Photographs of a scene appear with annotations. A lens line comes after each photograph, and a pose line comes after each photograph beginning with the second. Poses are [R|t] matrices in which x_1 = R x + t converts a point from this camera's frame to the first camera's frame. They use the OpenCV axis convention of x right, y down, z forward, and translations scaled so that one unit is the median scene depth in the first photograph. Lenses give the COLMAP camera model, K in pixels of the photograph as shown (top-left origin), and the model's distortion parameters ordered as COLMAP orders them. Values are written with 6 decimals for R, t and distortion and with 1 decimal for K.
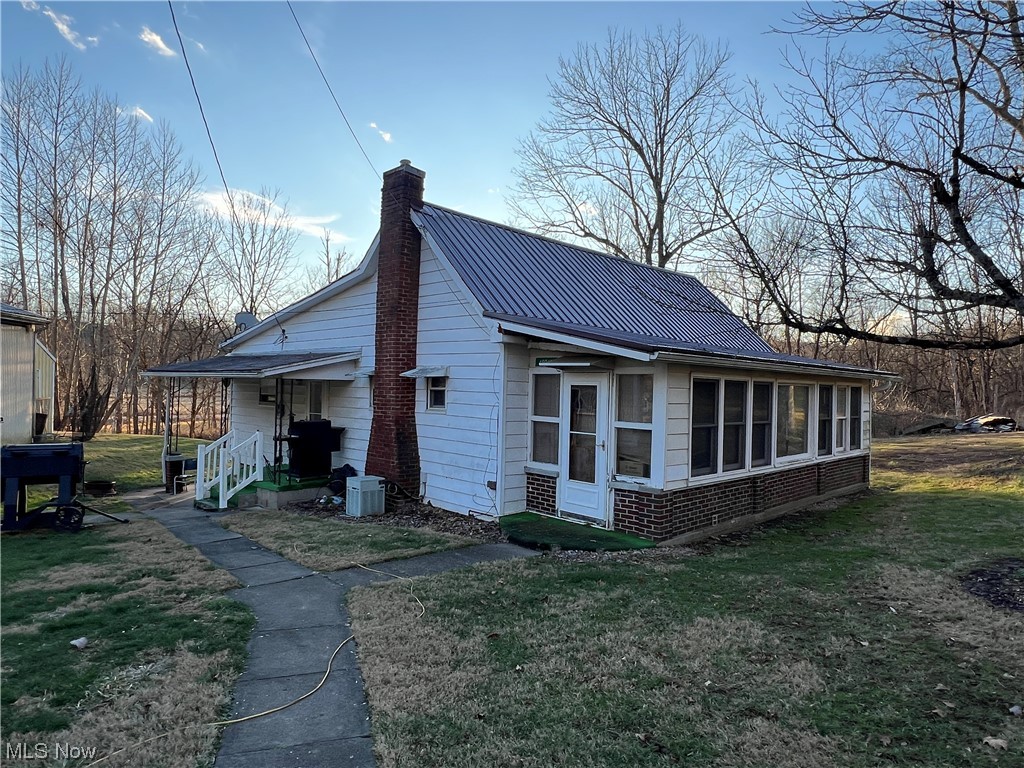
lens RADIAL K [[626.5, 0, 508.3], [0, 626.5, 391.0], [0, 0, 1]] dist [-0.000800, -0.000509]
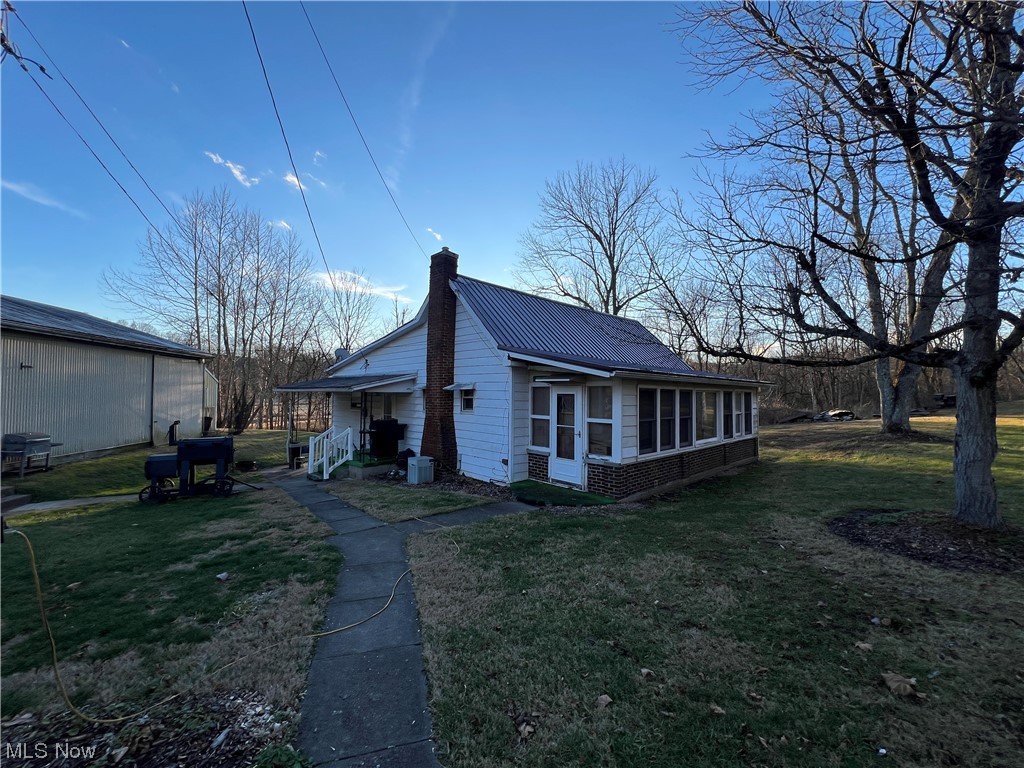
lens RADIAL K [[410.9, 0, 511.8], [0, 410.9, 385.0], [0, 0, 1]] dist [-0.001072, -0.000089]
pose [[0.999860, -0.013988, -0.009171, 0.001563], [0.013702, 0.999440, -0.030528, -0.002352], [0.009593, 0.030398, 0.999492, 0.019413]]
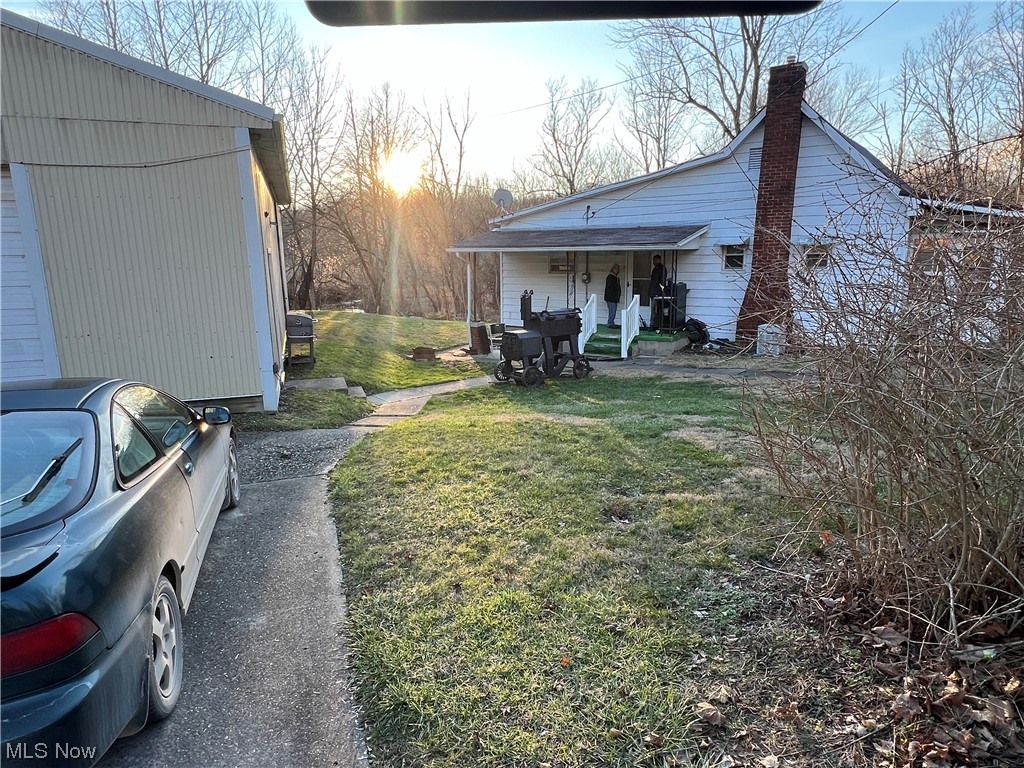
lens RADIAL K [[626.5, 0, 515.4], [0, 626.5, 389.8], [0, 0, 1]] dist [-0.000800, -0.000509]
pose [[0.991245, -0.057728, 0.118746, -1.083056], [0.031789, 0.977244, 0.209725, -0.024491], [-0.128151, -0.204114, 0.970523, -0.262137]]
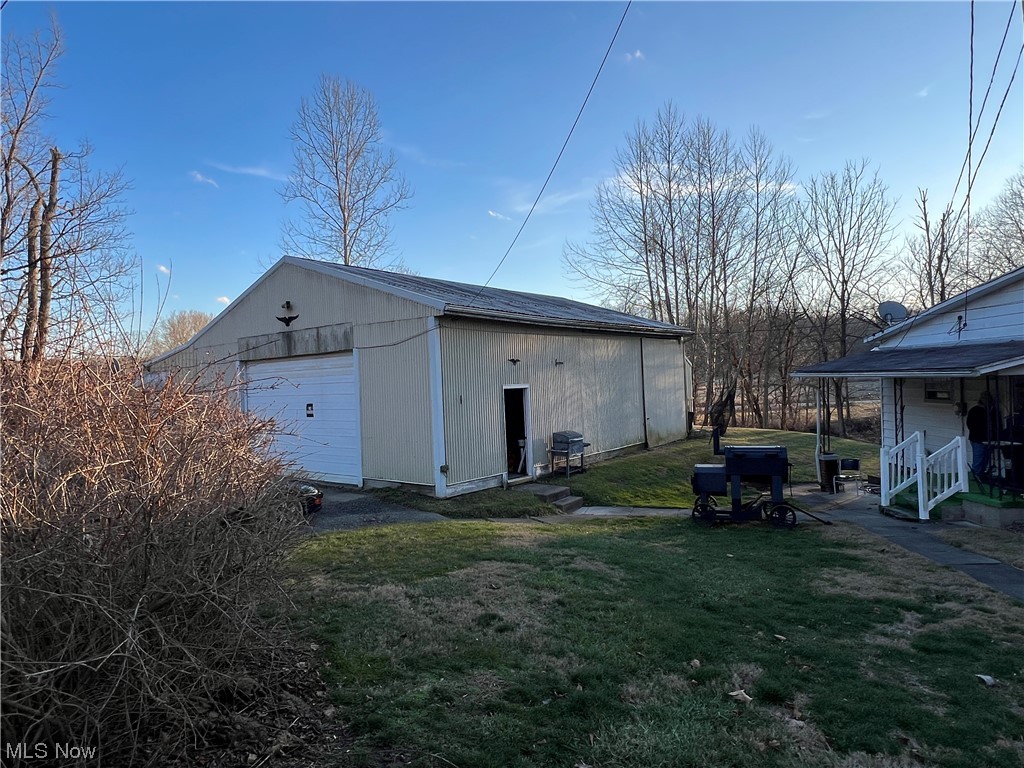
lens RADIAL K [[626.5, 0, 497.5], [0, 626.5, 392.1], [0, 0, 1]] dist [-0.000800, -0.000509]
pose [[0.658137, -0.031356, -0.752245, -0.223145], [0.047030, 0.998893, -0.000491, -0.038260], [0.751428, -0.035054, 0.658884, -0.095323]]
